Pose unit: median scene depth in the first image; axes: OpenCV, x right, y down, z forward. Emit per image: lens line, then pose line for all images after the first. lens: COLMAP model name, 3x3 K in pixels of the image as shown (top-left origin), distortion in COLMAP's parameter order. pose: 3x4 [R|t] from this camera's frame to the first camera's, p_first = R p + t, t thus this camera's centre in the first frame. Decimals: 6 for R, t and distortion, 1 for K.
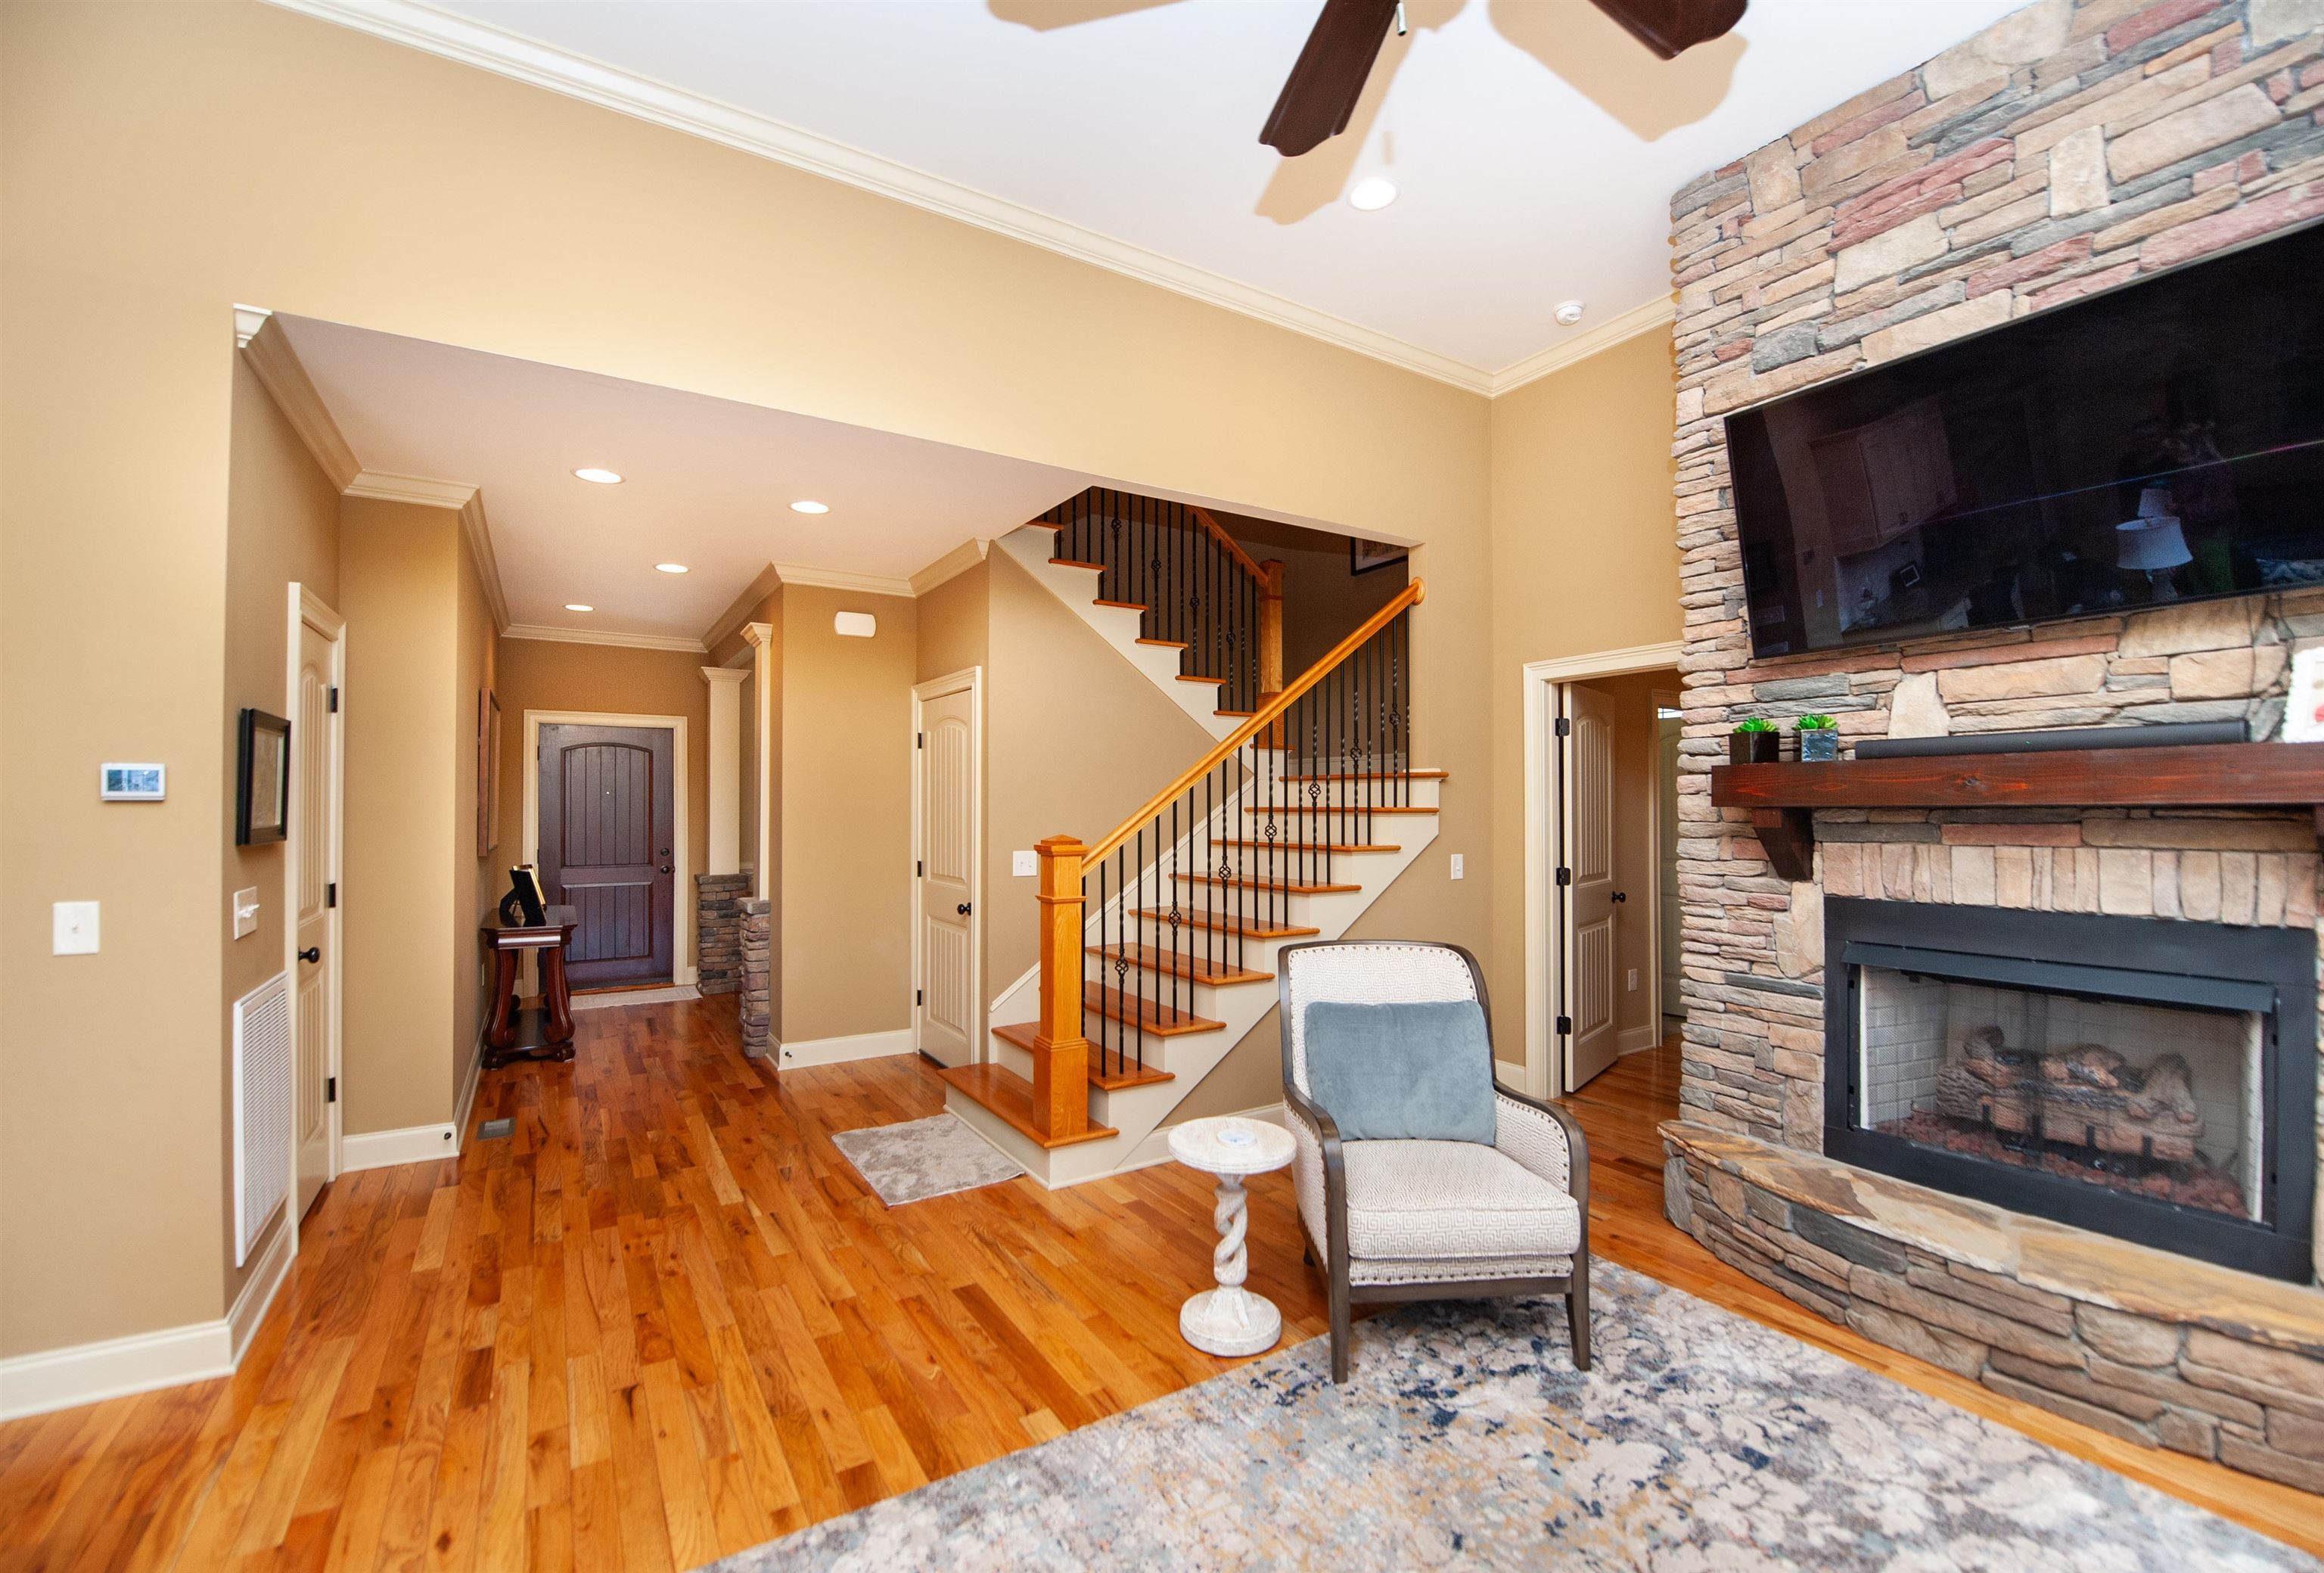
lens RADIAL K [[966.1, 0, 1149.7], [0, 966.1, 789.1], [0, 0, 1]] dist [-0.024710, -0.000049]
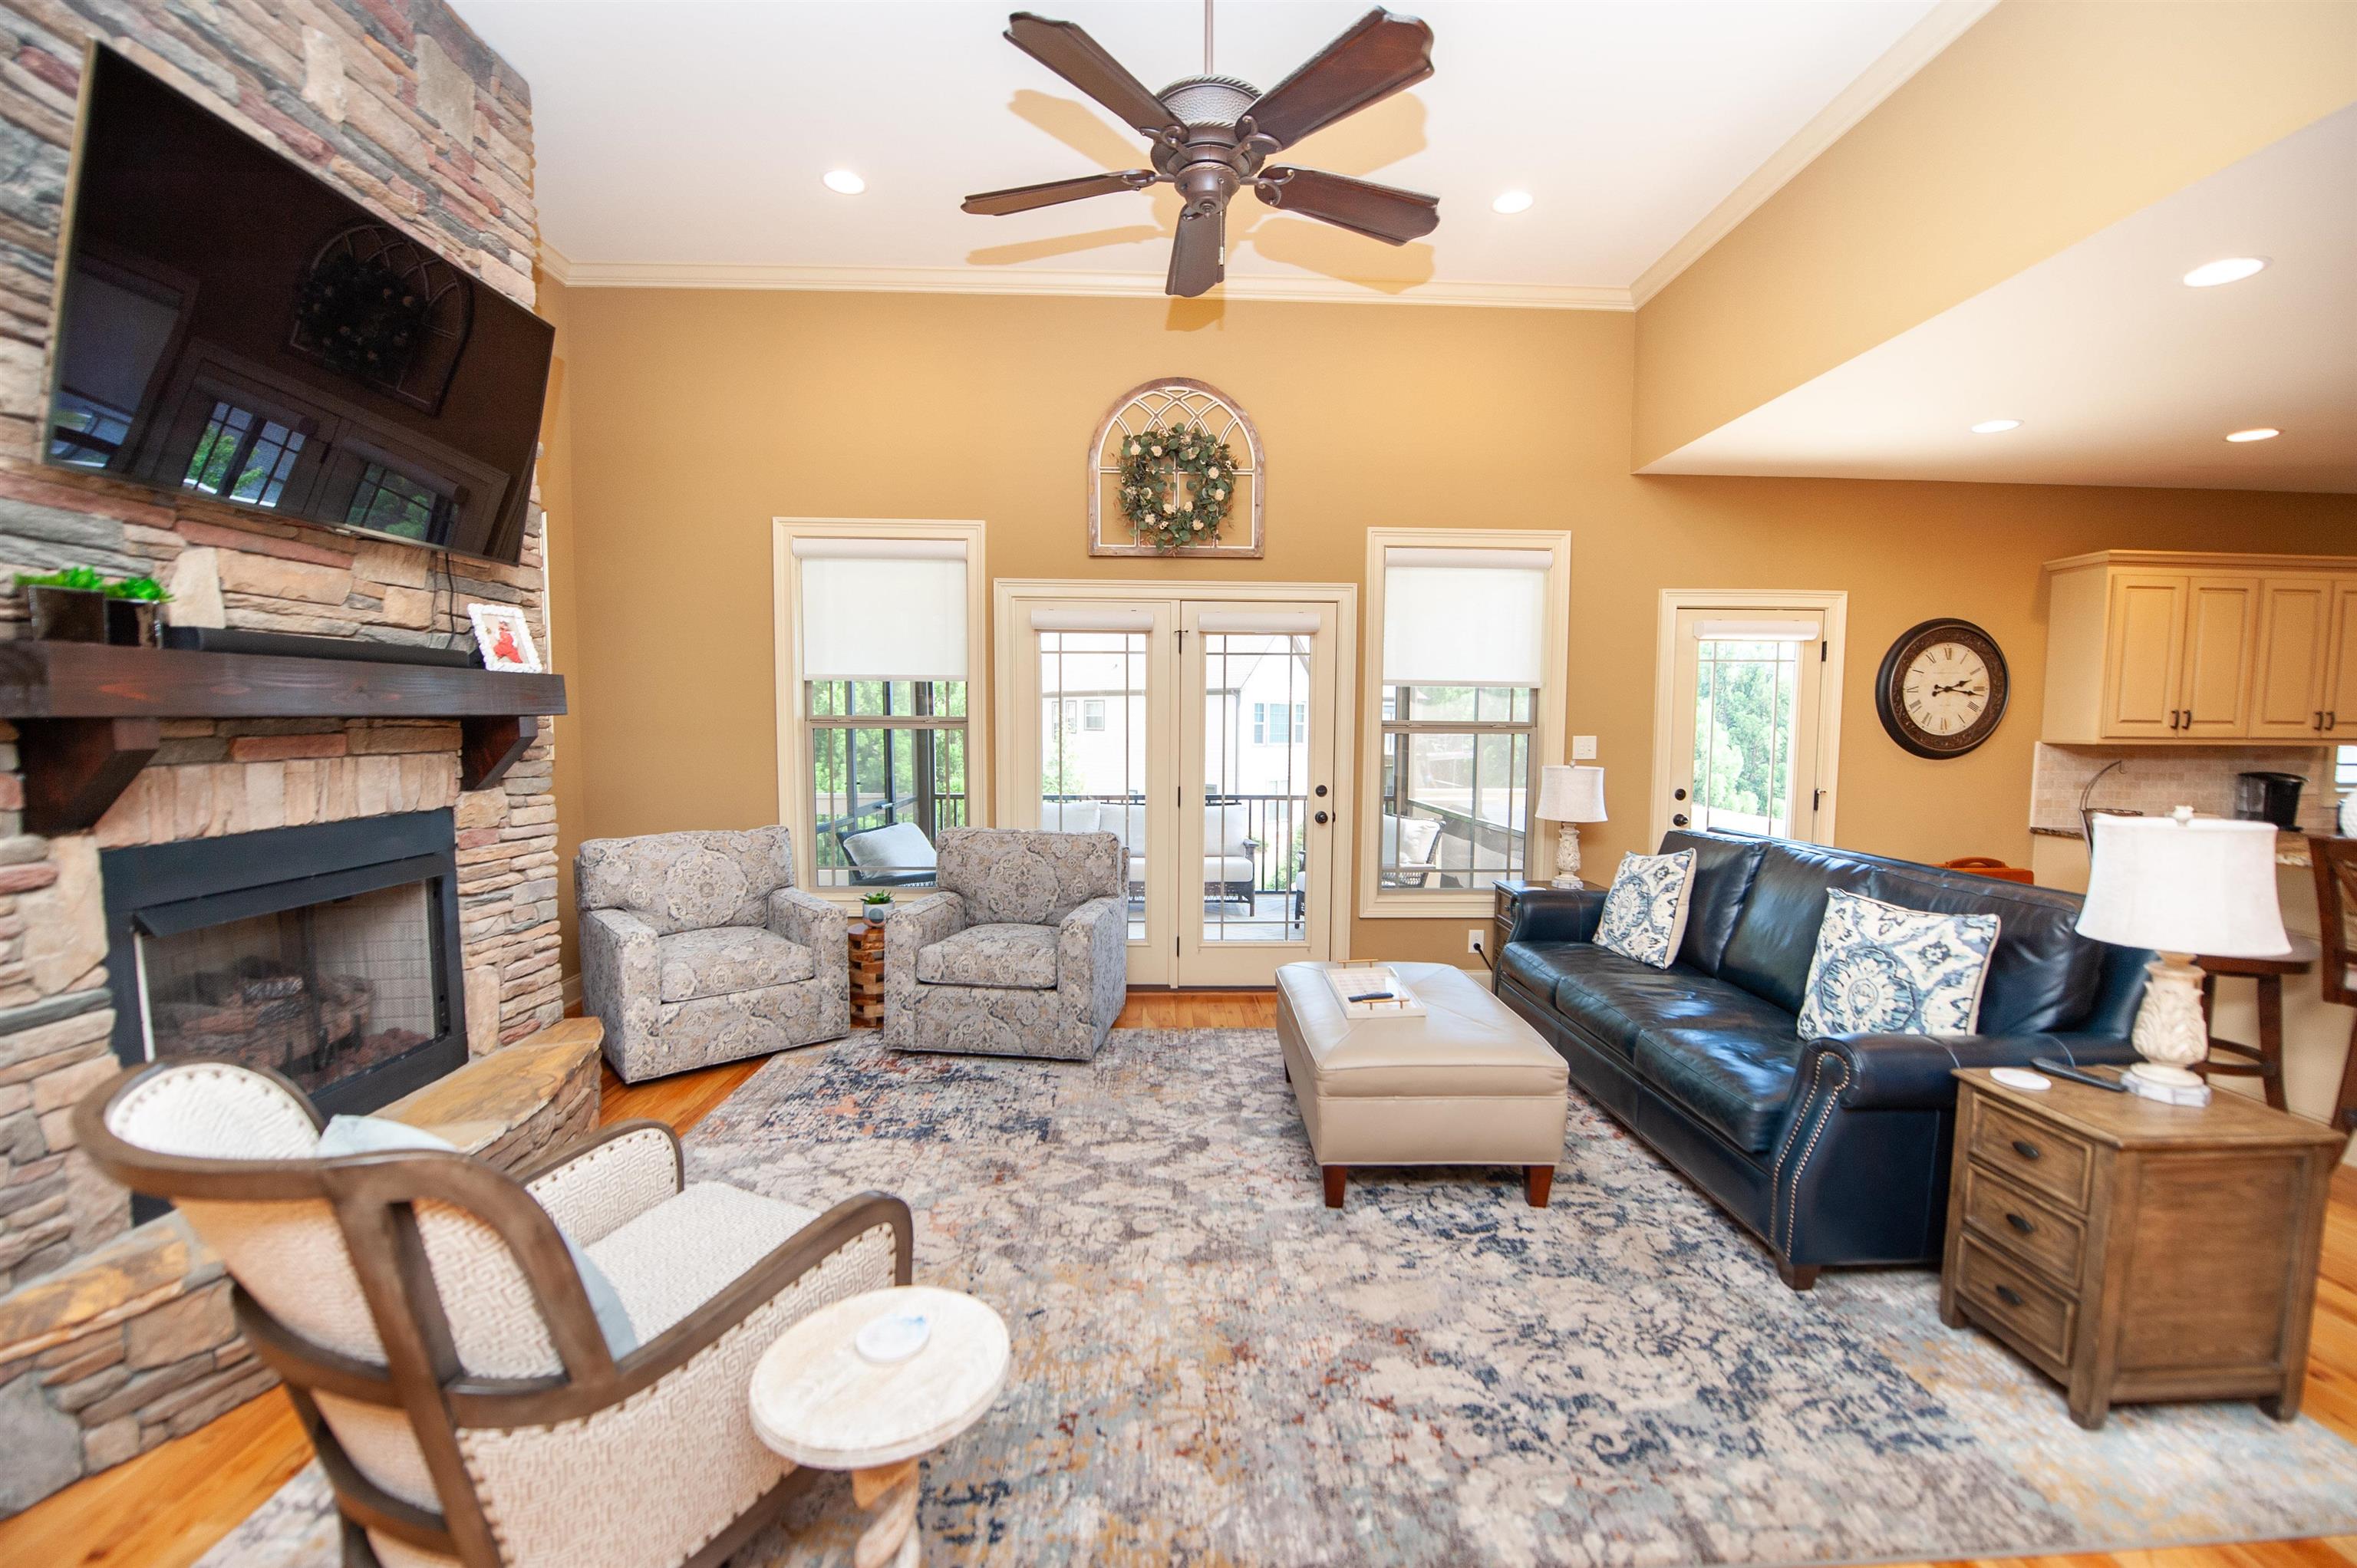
lens RADIAL K [[938.8, 0, 1190.1], [0, 938.8, 789.9], [0, 0, 1]] dist [-0.021110, -0.000543]
pose [[-0.868811, -0.042163, 0.493346, -0.287898], [-0.015518, 0.998197, 0.057981, 0.023716], [-0.494901, 0.042718, -0.867899, 1.310952]]
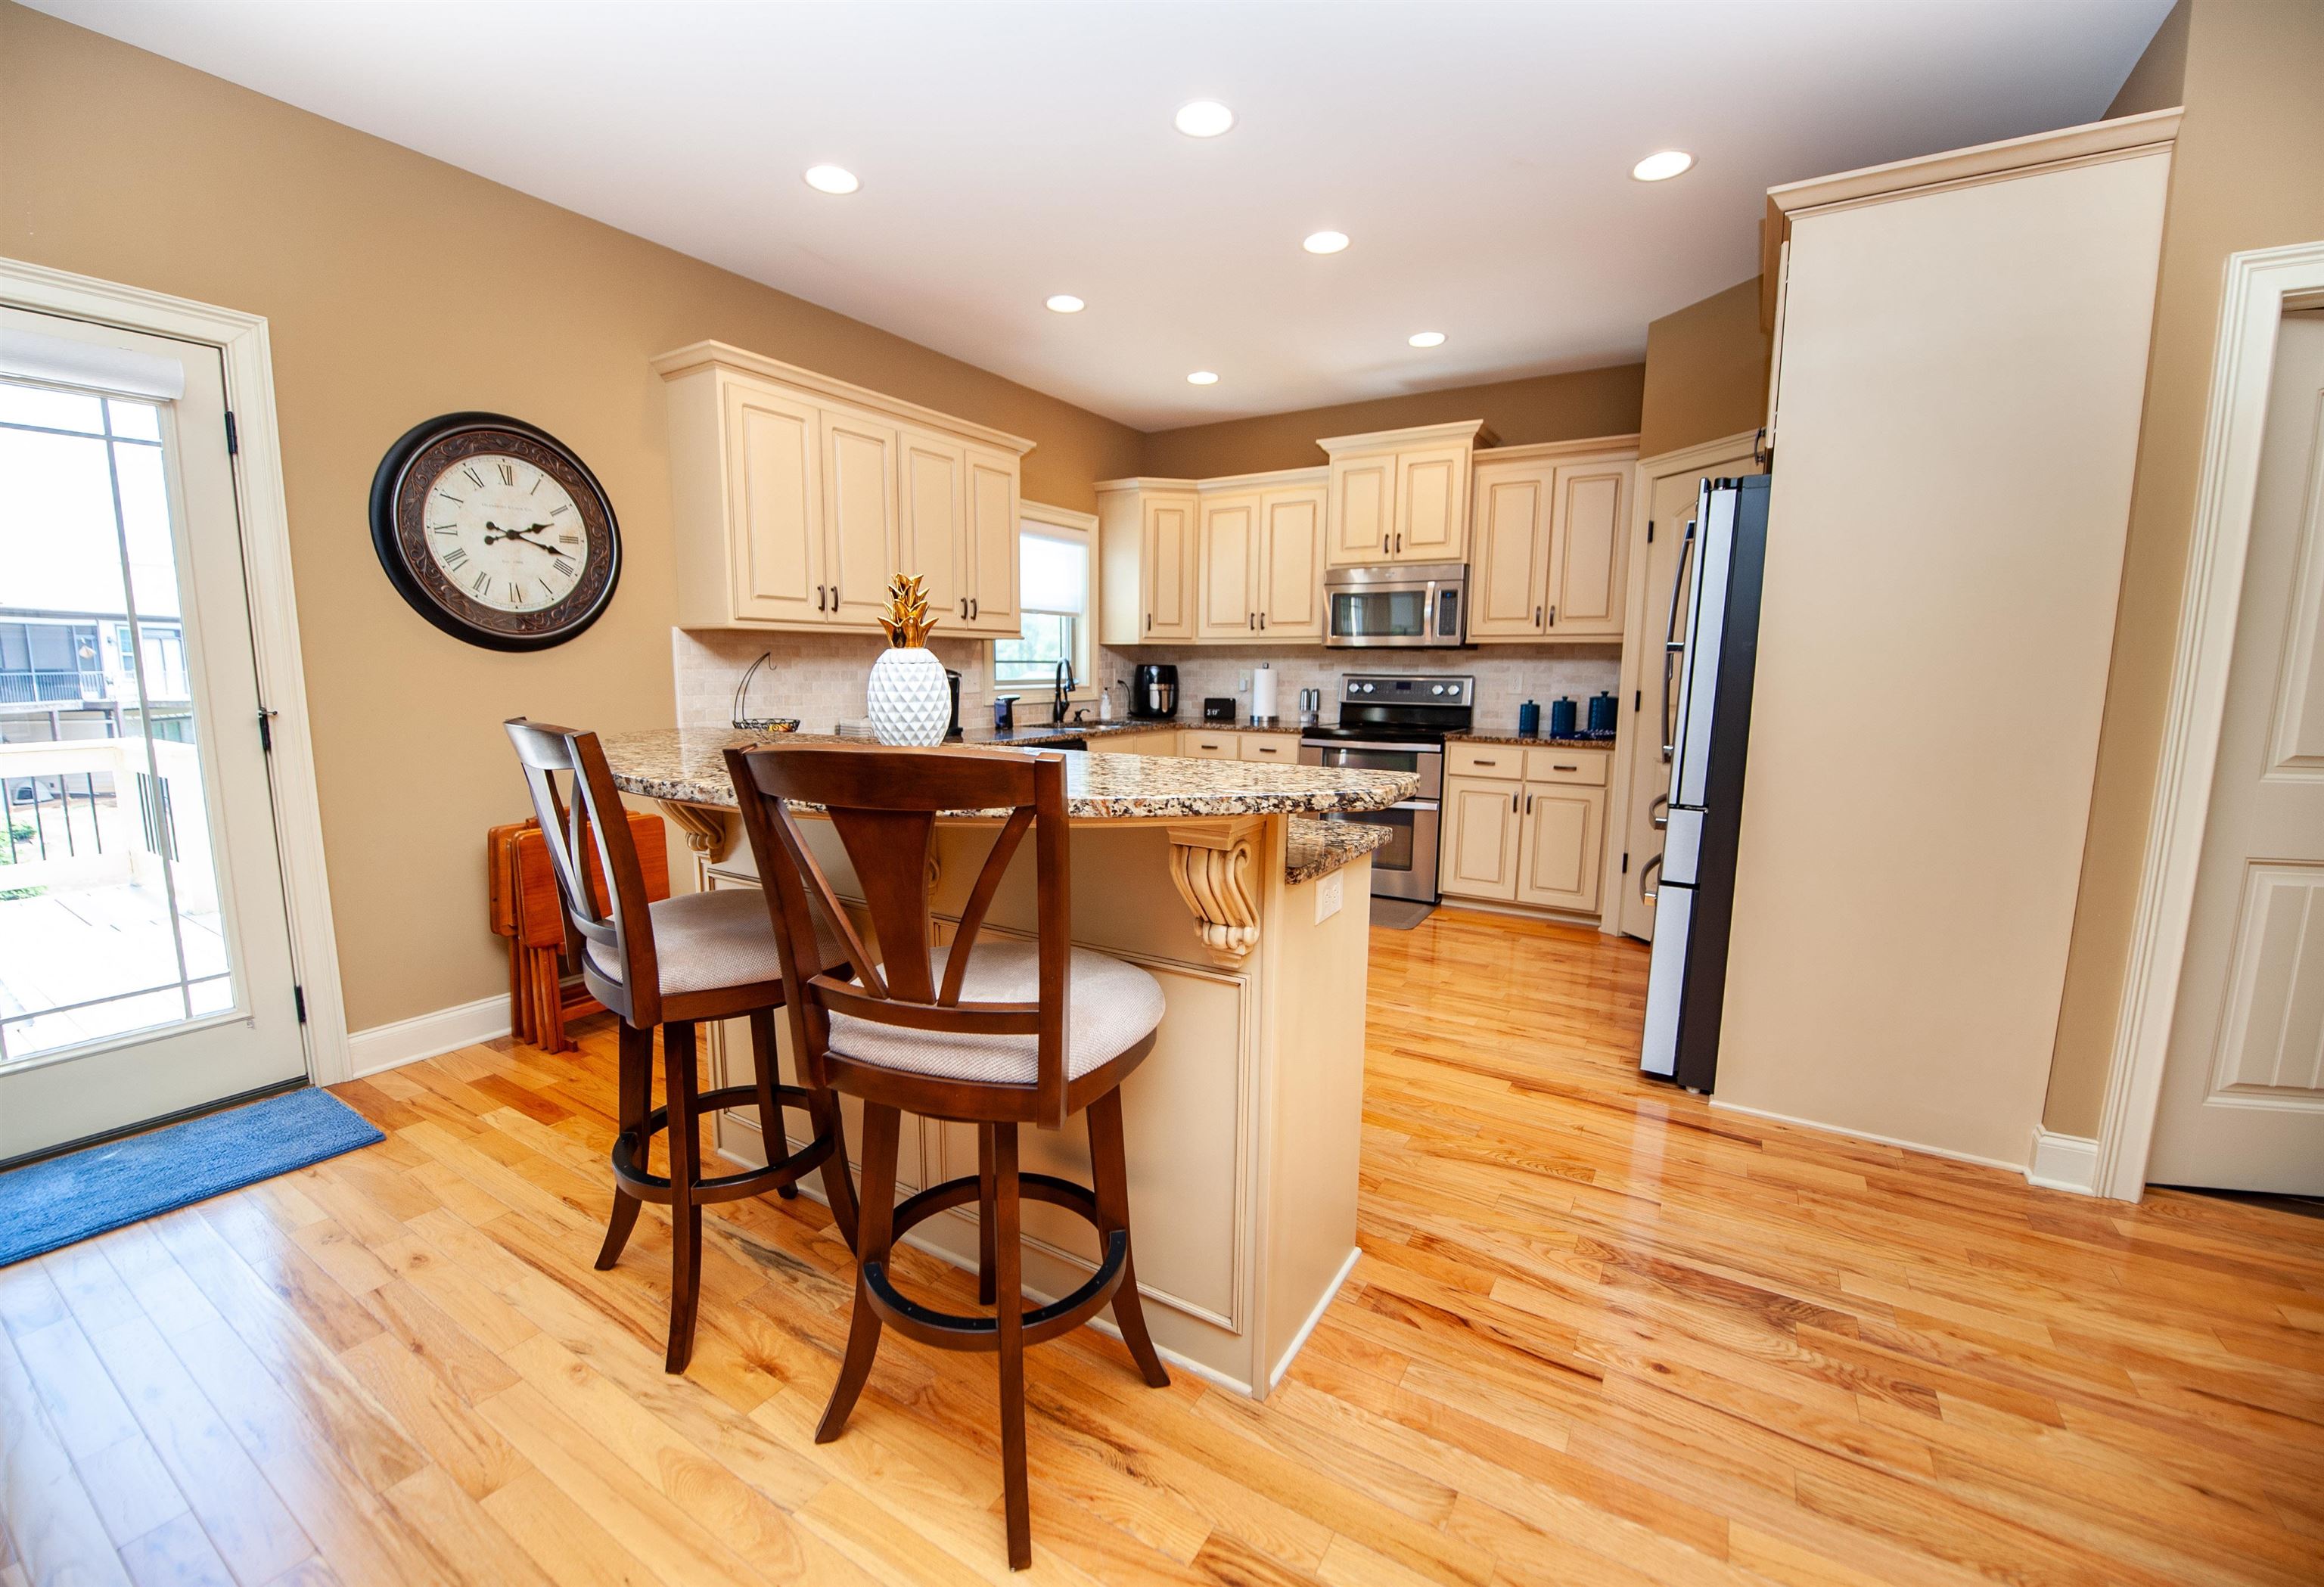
lens RADIAL K [[963.4, 0, 1137.1], [0, 963.4, 797.3], [0, 0, 1]] dist [-0.019319, -0.000290]
pose [[-0.895447, 0.053594, -0.441931, -0.841887], [0.000436, 0.992832, 0.119518, 0.085338], [0.445169, 0.106829, -0.889051, 0.331580]]
